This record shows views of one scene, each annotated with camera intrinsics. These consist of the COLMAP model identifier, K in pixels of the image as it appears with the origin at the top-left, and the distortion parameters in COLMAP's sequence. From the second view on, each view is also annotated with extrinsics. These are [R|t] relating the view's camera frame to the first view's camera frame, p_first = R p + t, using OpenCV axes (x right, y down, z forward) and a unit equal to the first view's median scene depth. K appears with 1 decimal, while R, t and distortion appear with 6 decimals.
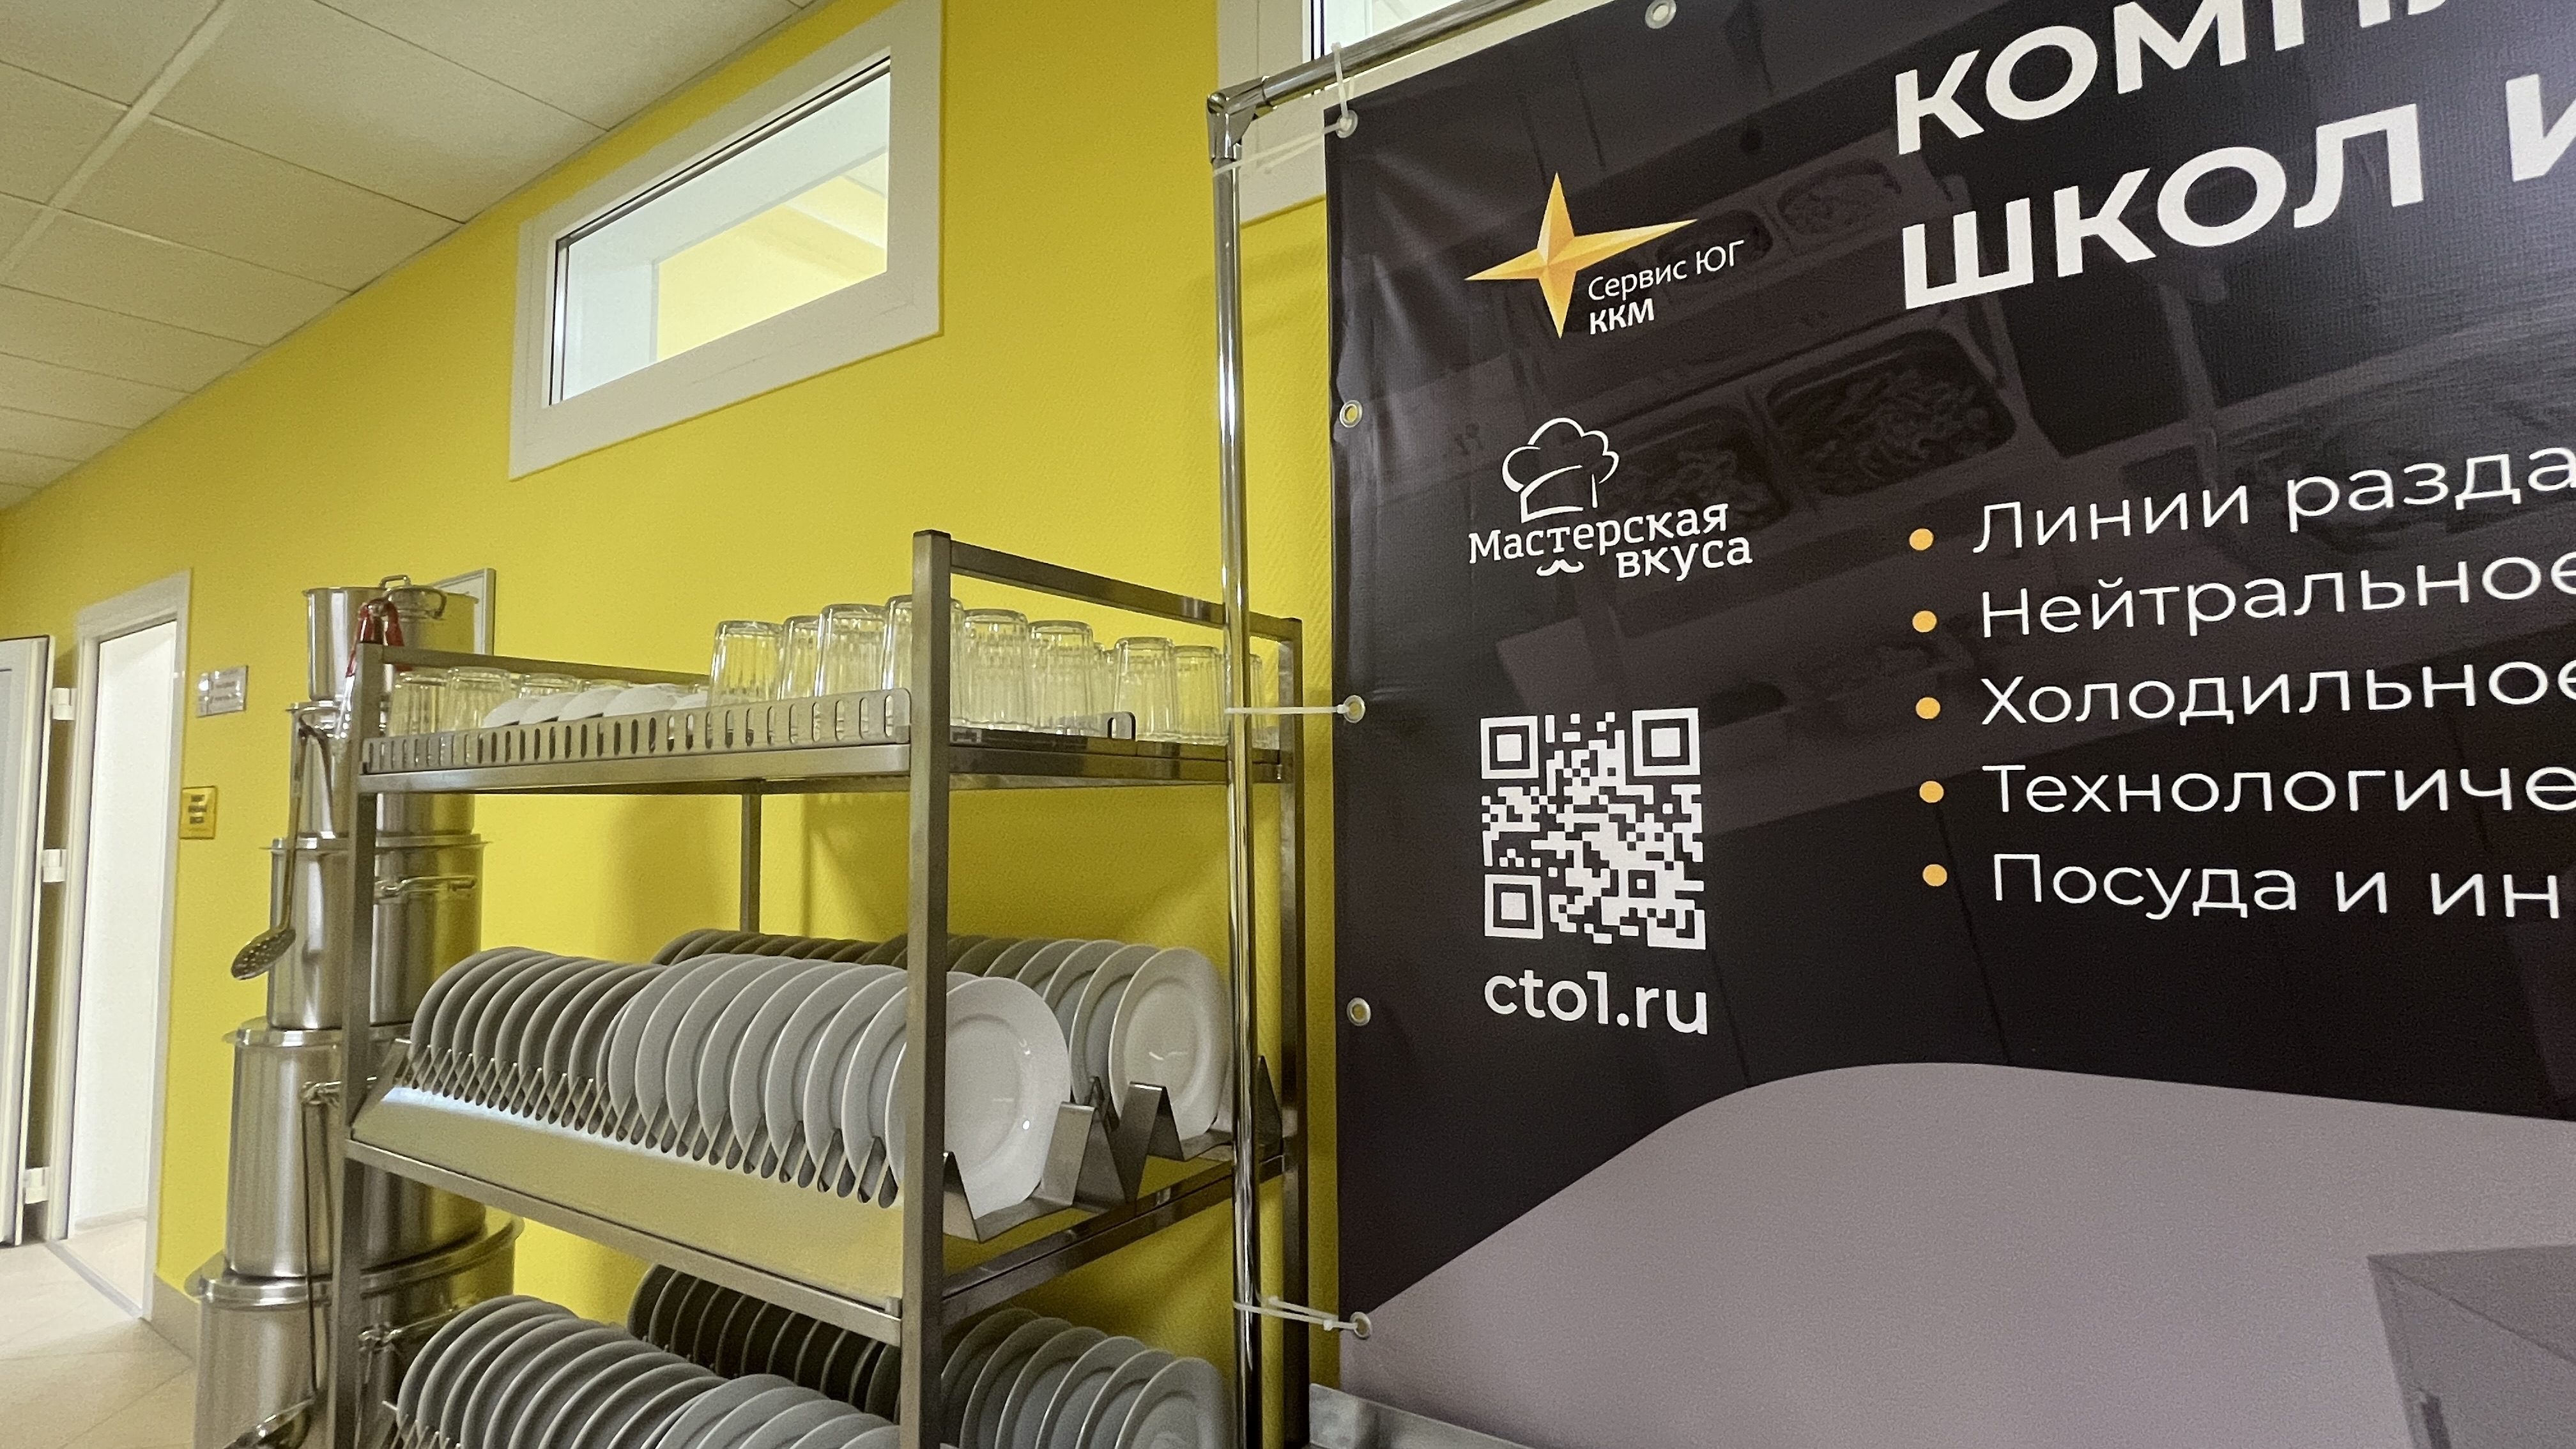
lens RADIAL K [[1217.8, 0, 1299.5], [0, 1217.8, 725.4], [0, 0, 1]] dist [-0.001795, 0.000500]
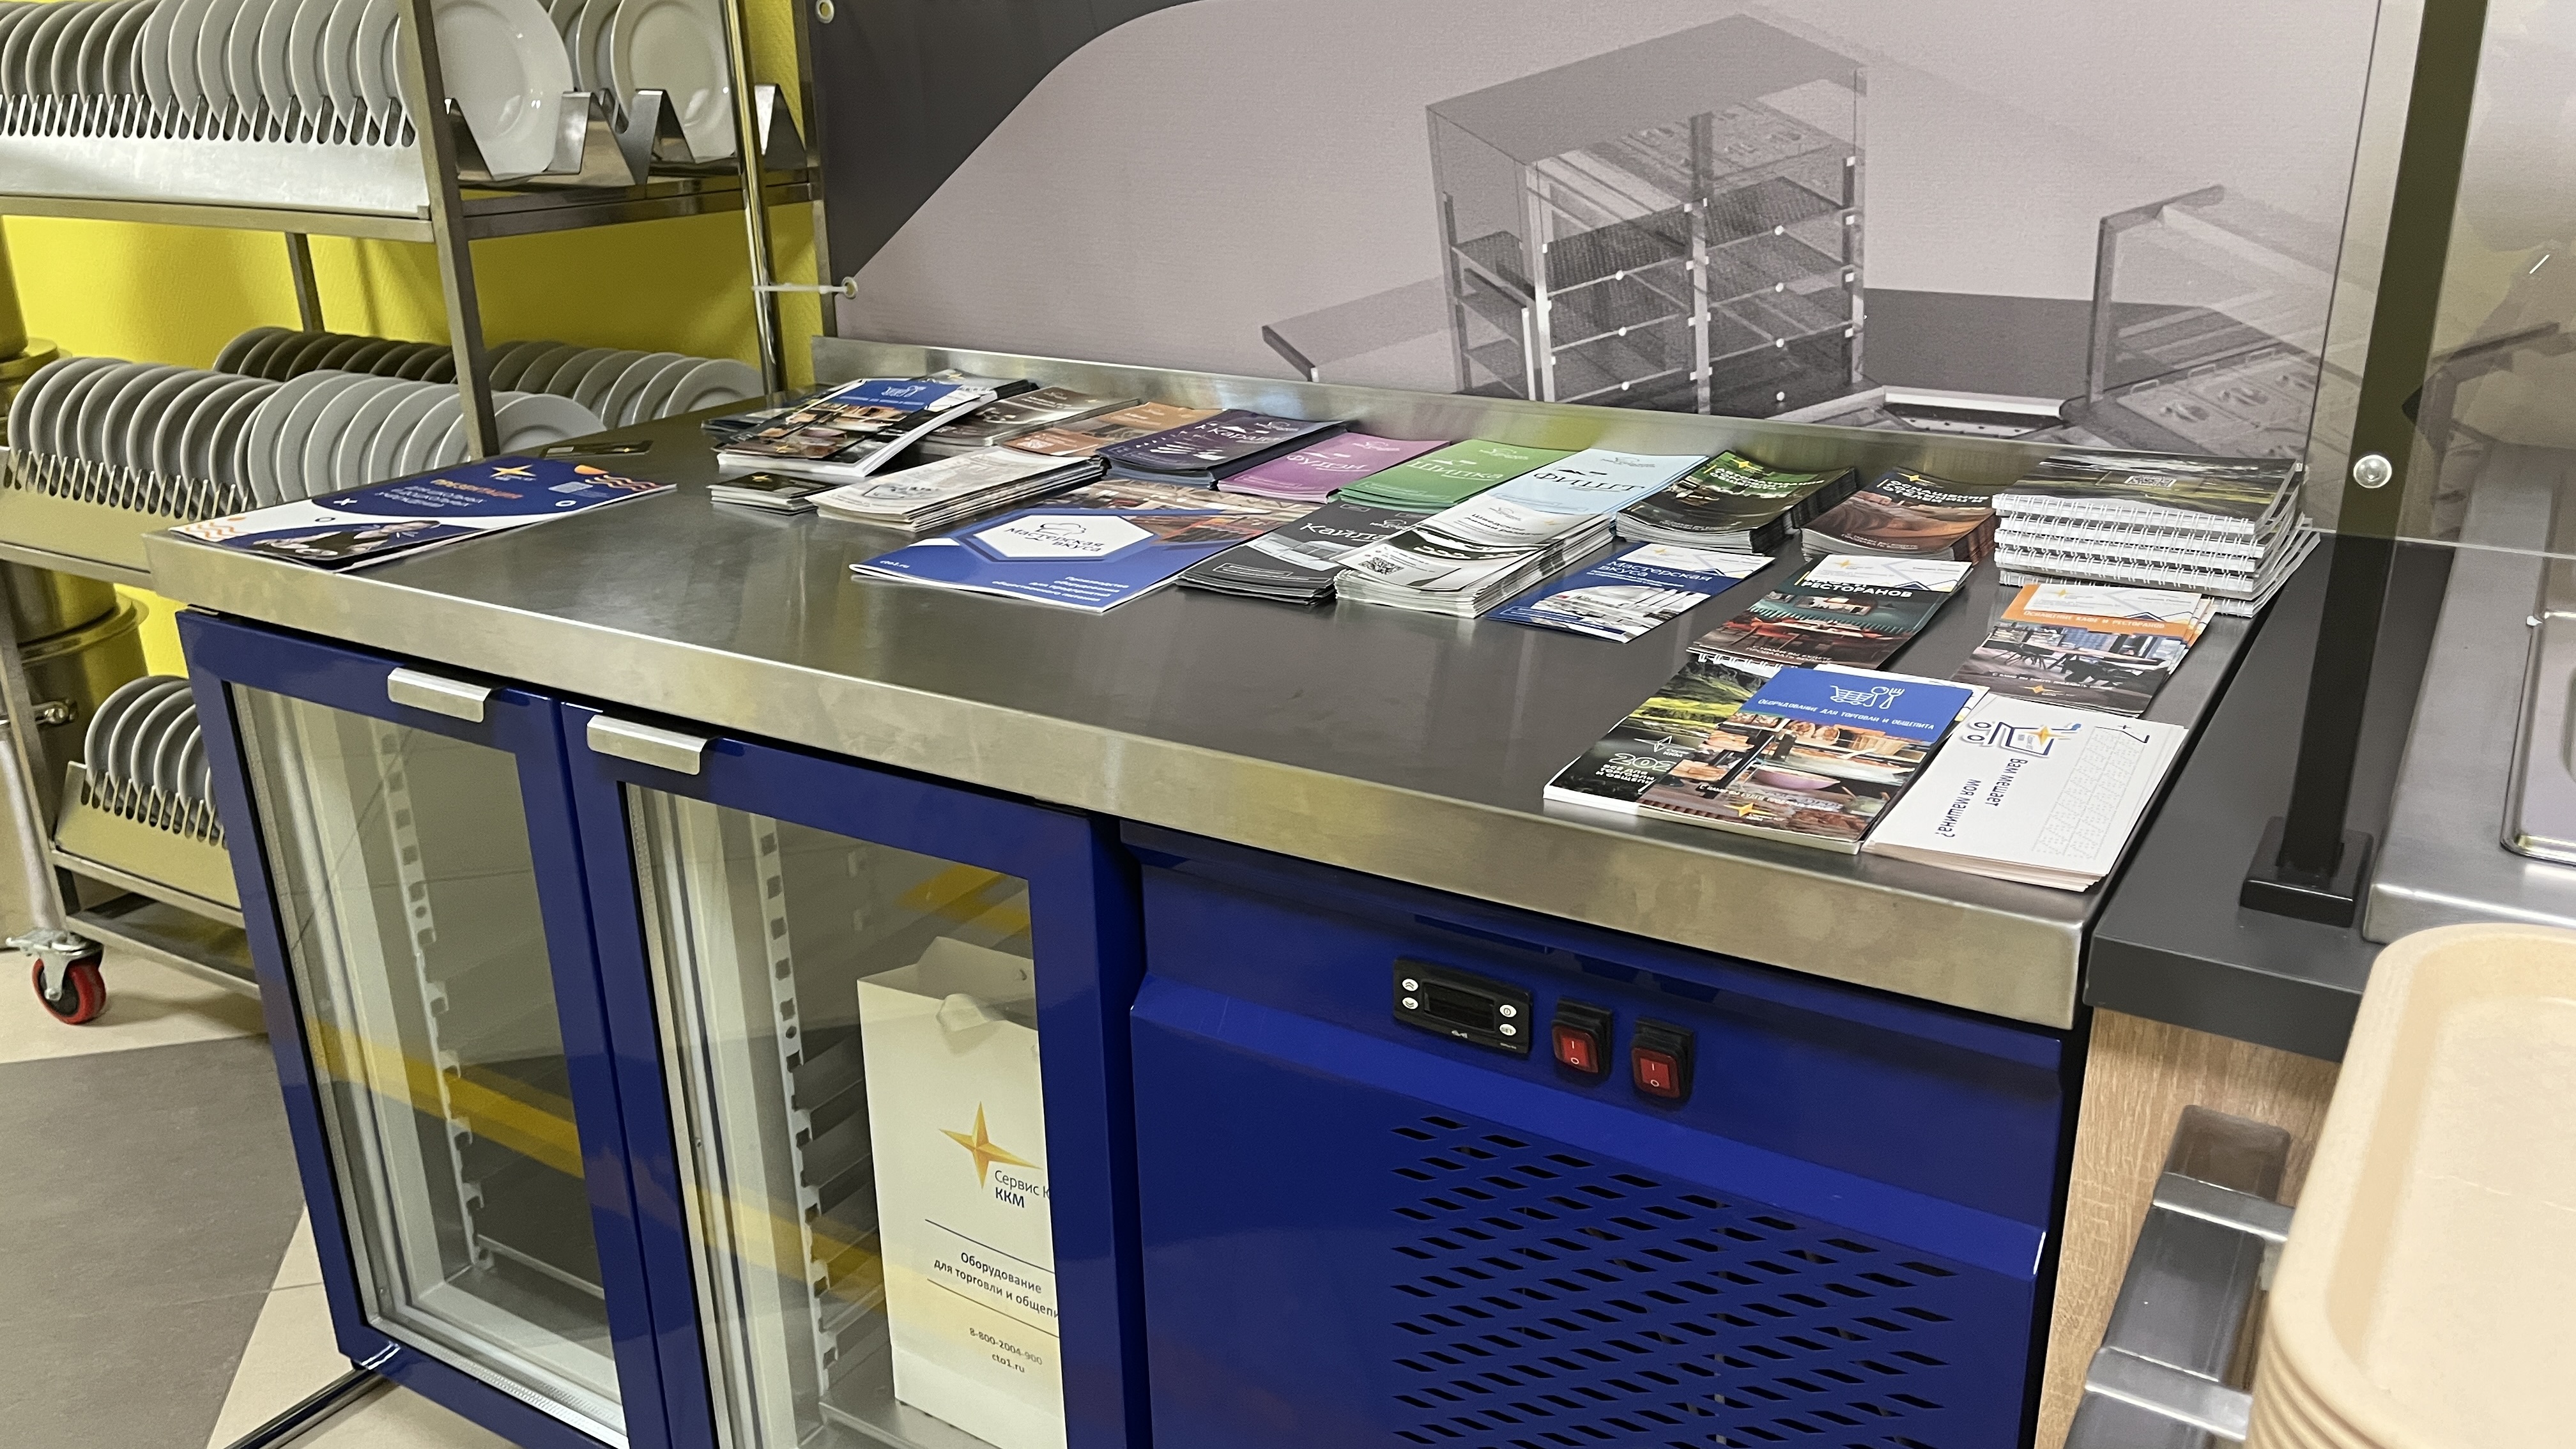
lens RADIAL K [[1968.8, 0, 1306.1], [0, 1968.8, 733.1], [0, 0, 1]] dist [0.049269, -0.054702]
pose [[0.998905, -0.018490, 0.042975, 0.427417], [-0.000652, 0.913000, 0.407959, 0.106546], [-0.046779, -0.407540, 0.911988, -1.015785]]
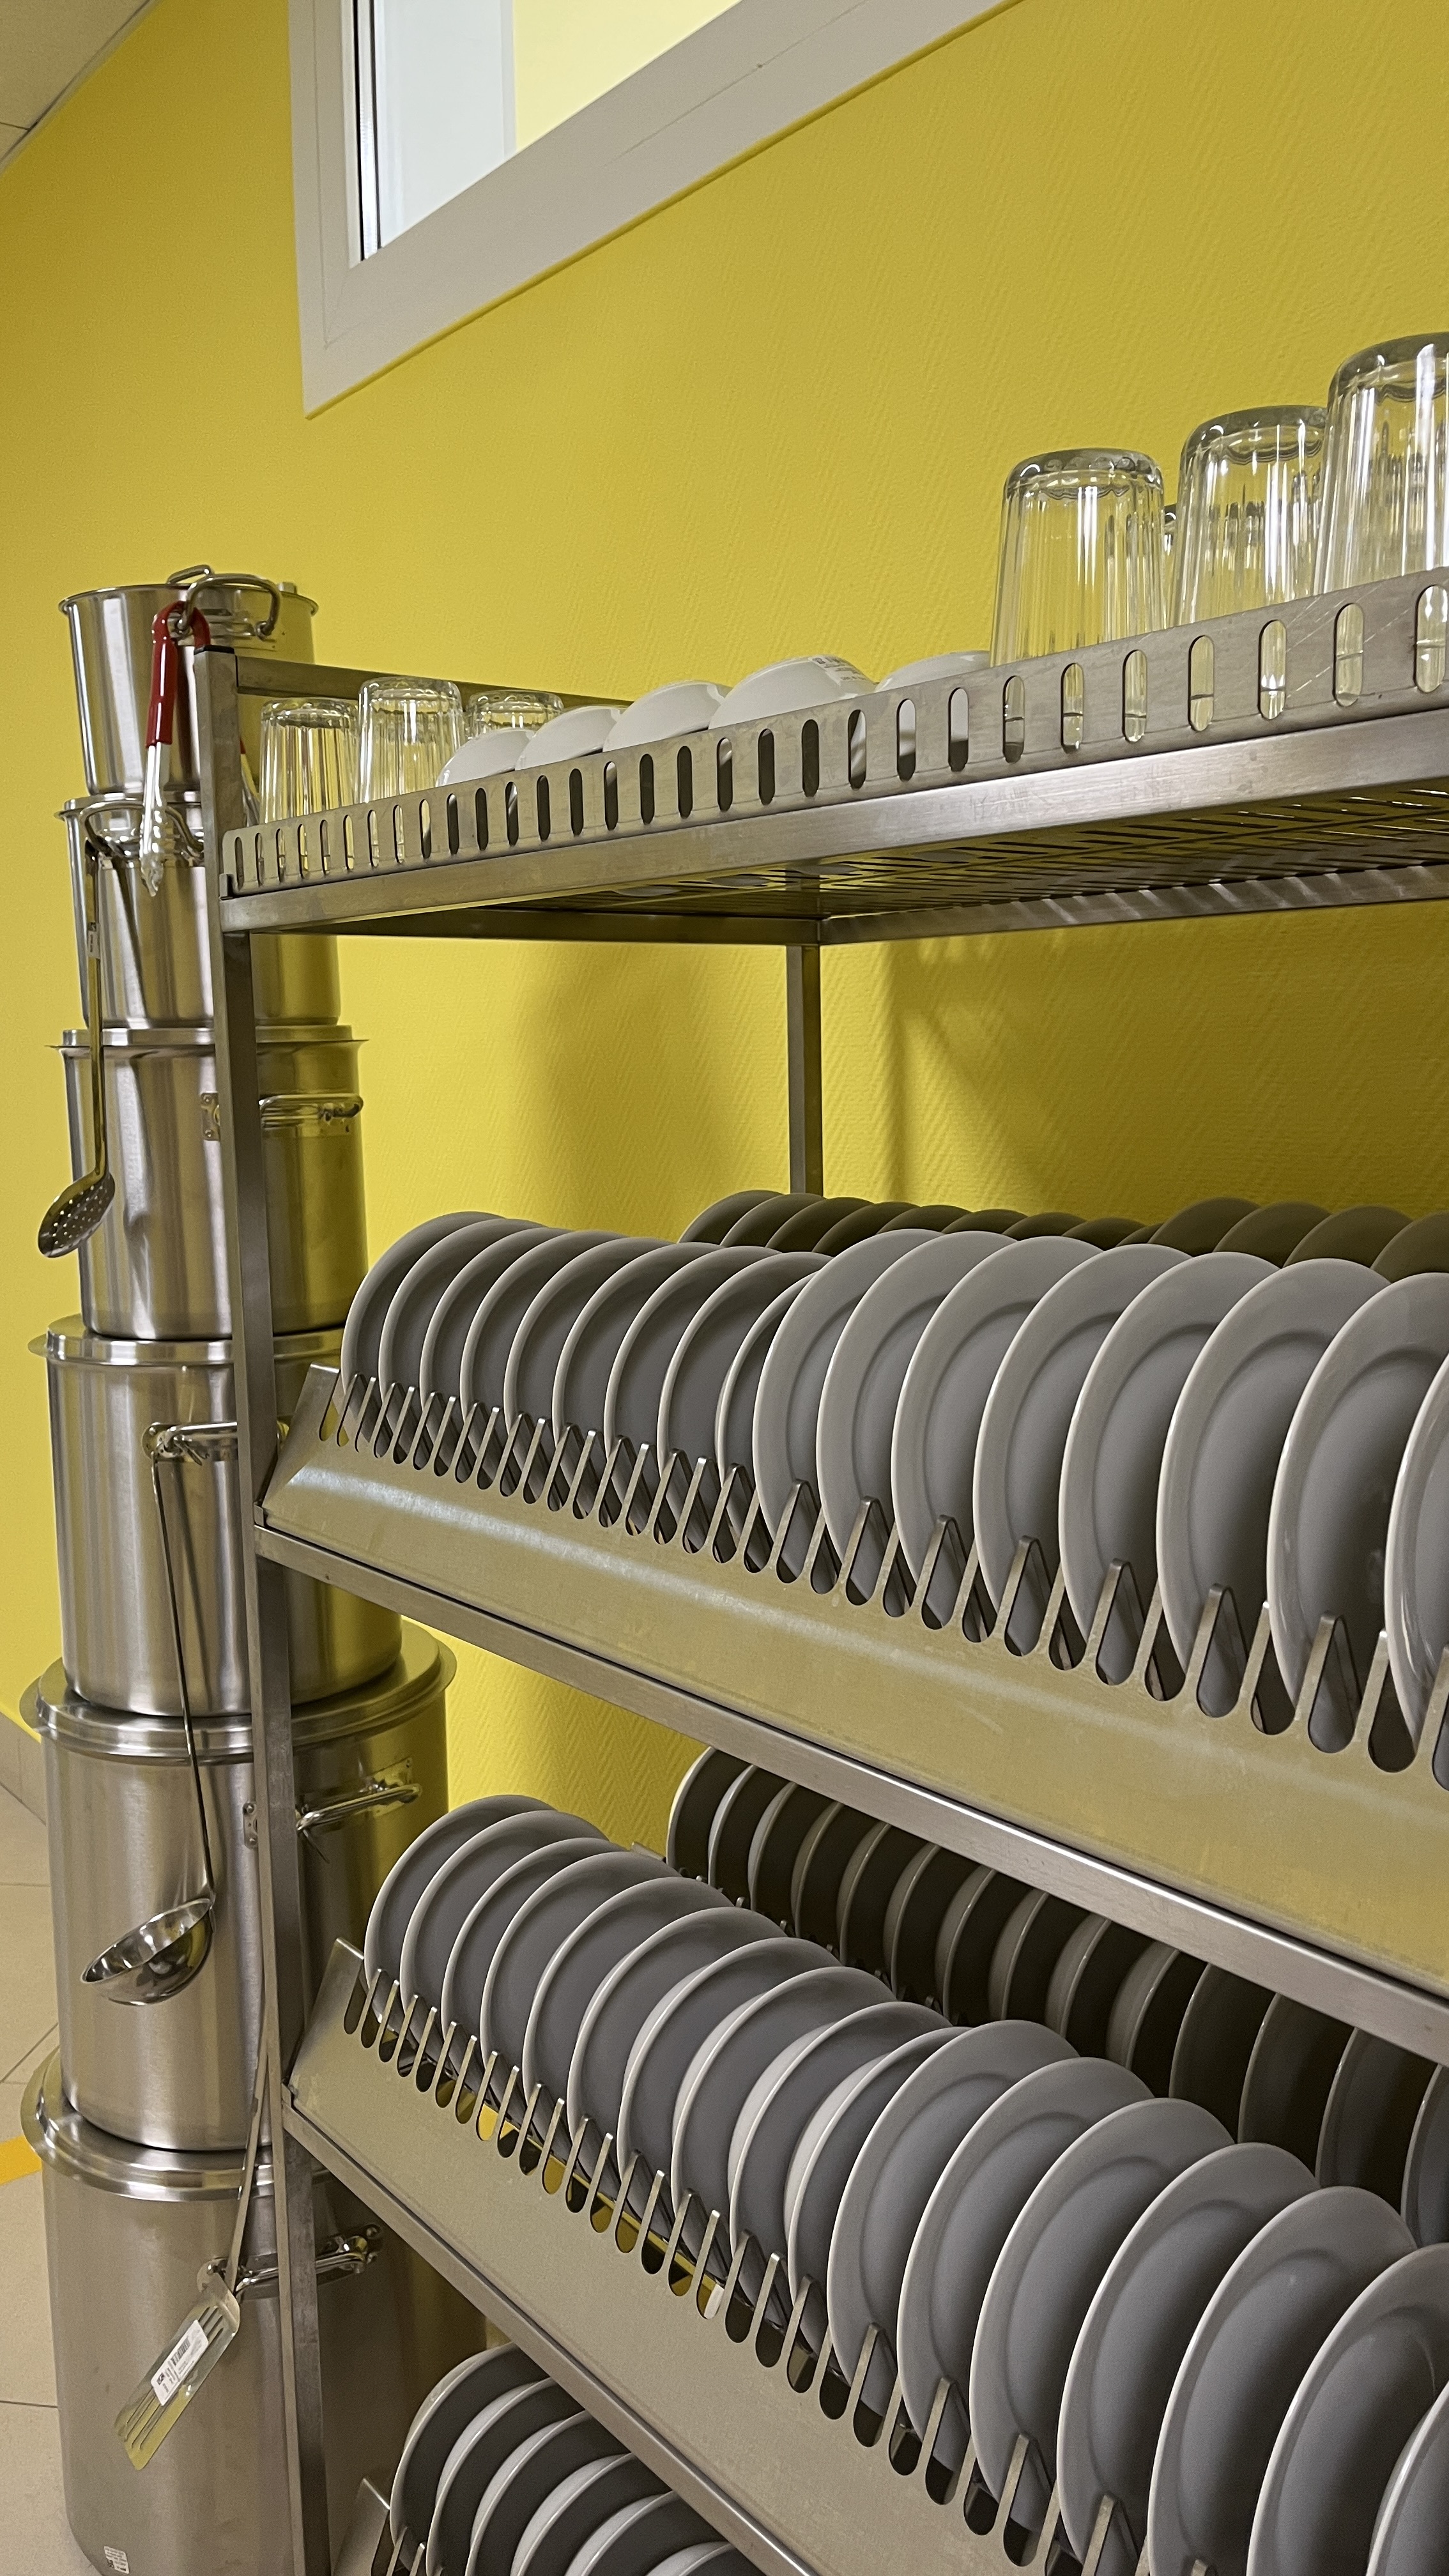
lens RADIAL K [[1968.8, 0, 730.7], [0, 1968.8, 1295.9], [0, 0, 1]] dist [0.049269, -0.054702]
pose [[0.948106, 0.035400, -0.315977, -0.359580], [0.028385, 0.980391, 0.195006, 0.067512], [0.316685, -0.193856, 0.928510, 0.274620]]
